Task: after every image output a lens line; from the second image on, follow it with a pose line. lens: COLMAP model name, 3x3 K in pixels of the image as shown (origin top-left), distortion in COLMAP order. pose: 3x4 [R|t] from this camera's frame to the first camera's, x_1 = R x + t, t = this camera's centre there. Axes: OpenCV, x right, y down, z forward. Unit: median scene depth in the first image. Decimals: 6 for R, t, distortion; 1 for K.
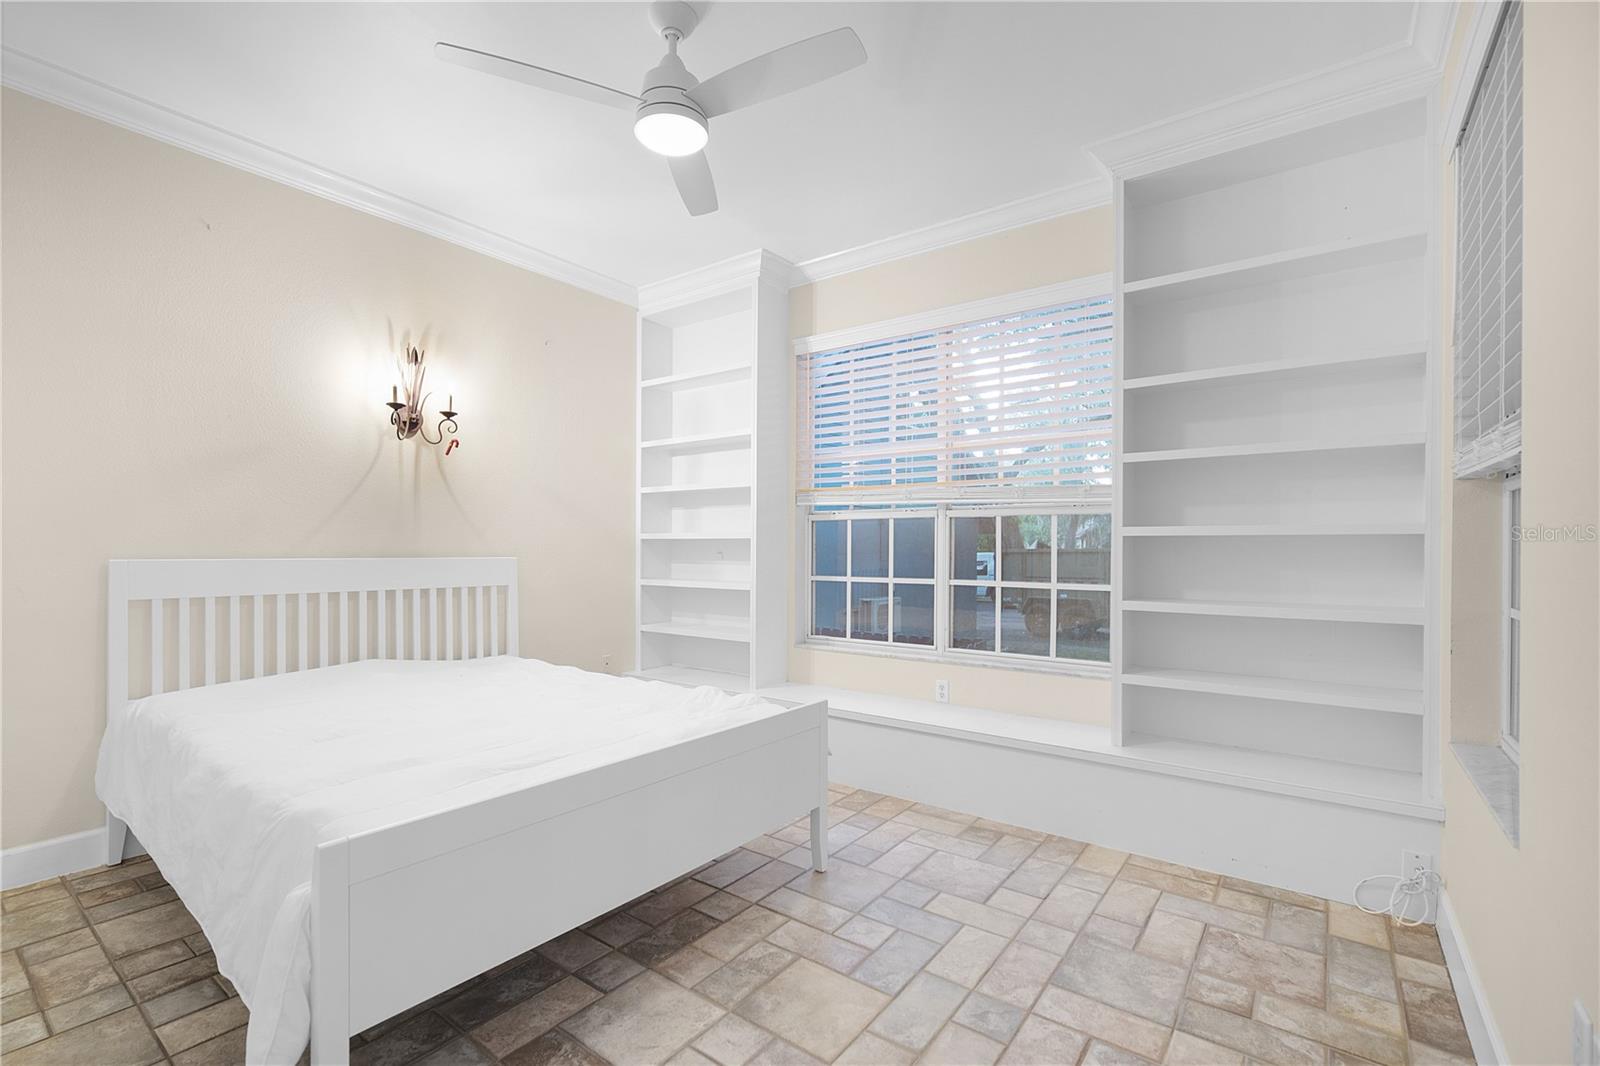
lens RADIAL K [[713.3, 0, 787.6], [0, 713.3, 525.1], [0, 0, 1]] dist [-0.008724, 0.000556]
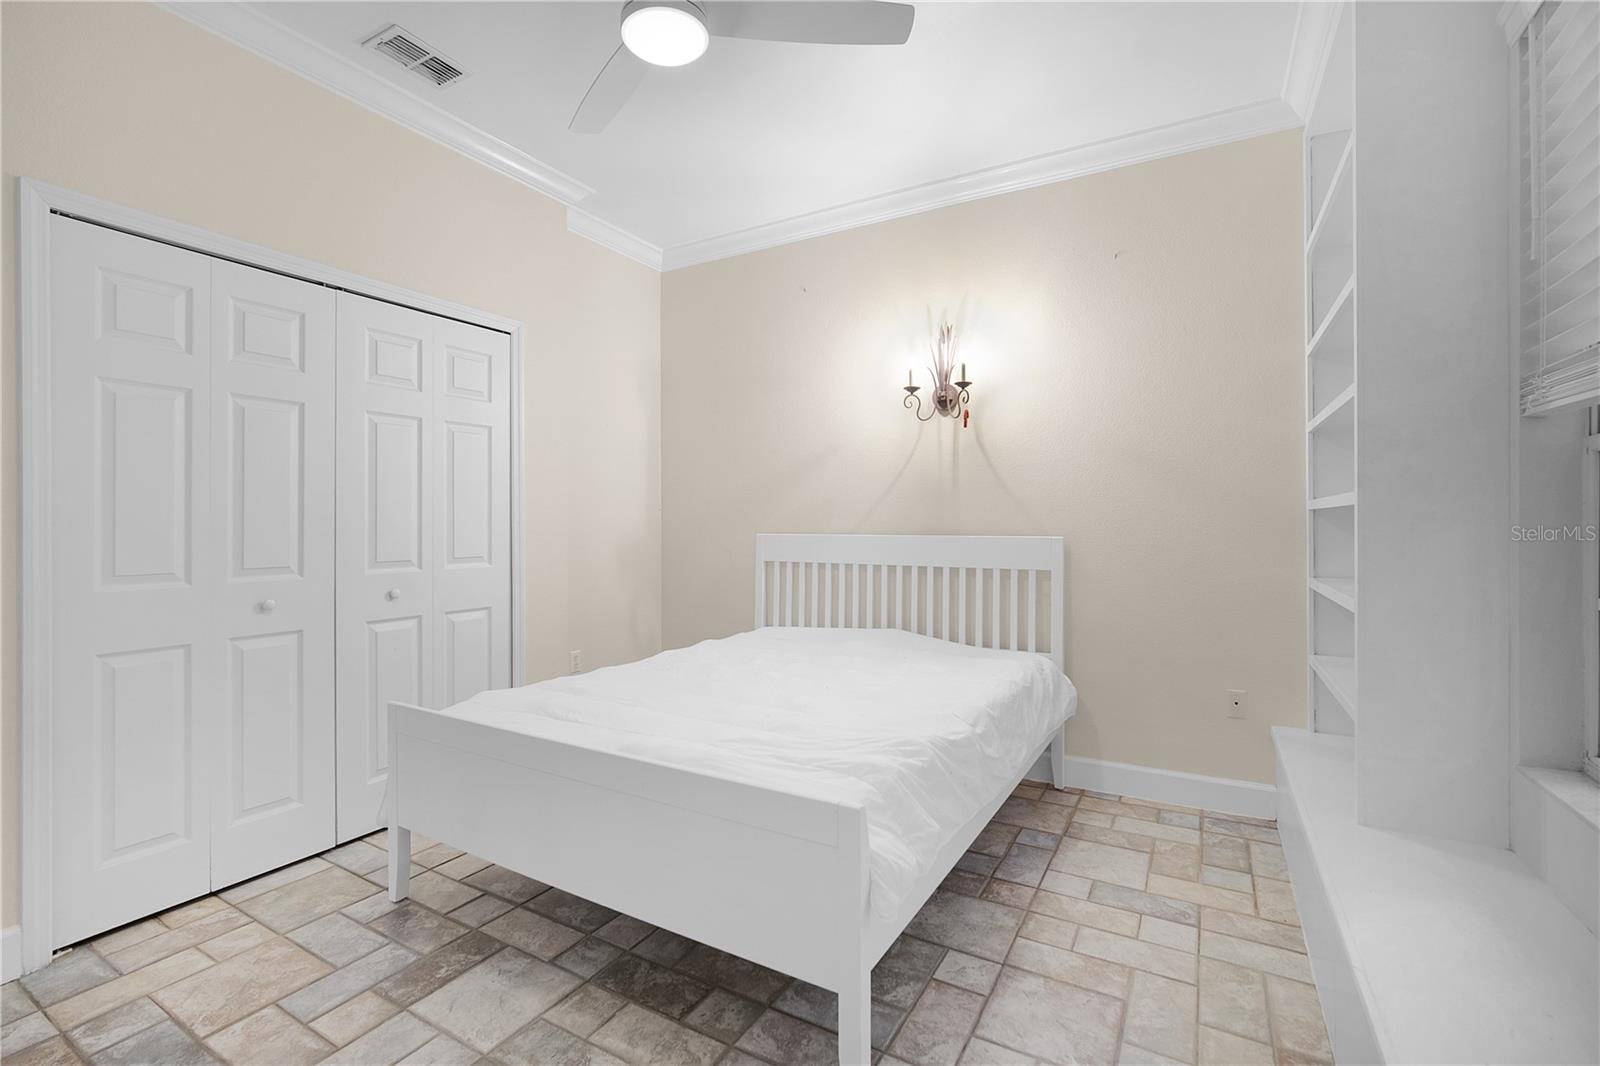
lens RADIAL K [[718.8, 0, 793.4], [0, 718.8, 509.4], [0, 0, 1]] dist [0.008014, -0.000110]
pose [[0.116563, -0.015029, -0.993070, 0.681978], [0.030024, 0.999482, -0.011601, 0.021488], [0.992729, -0.028463, 0.116954, 1.018396]]
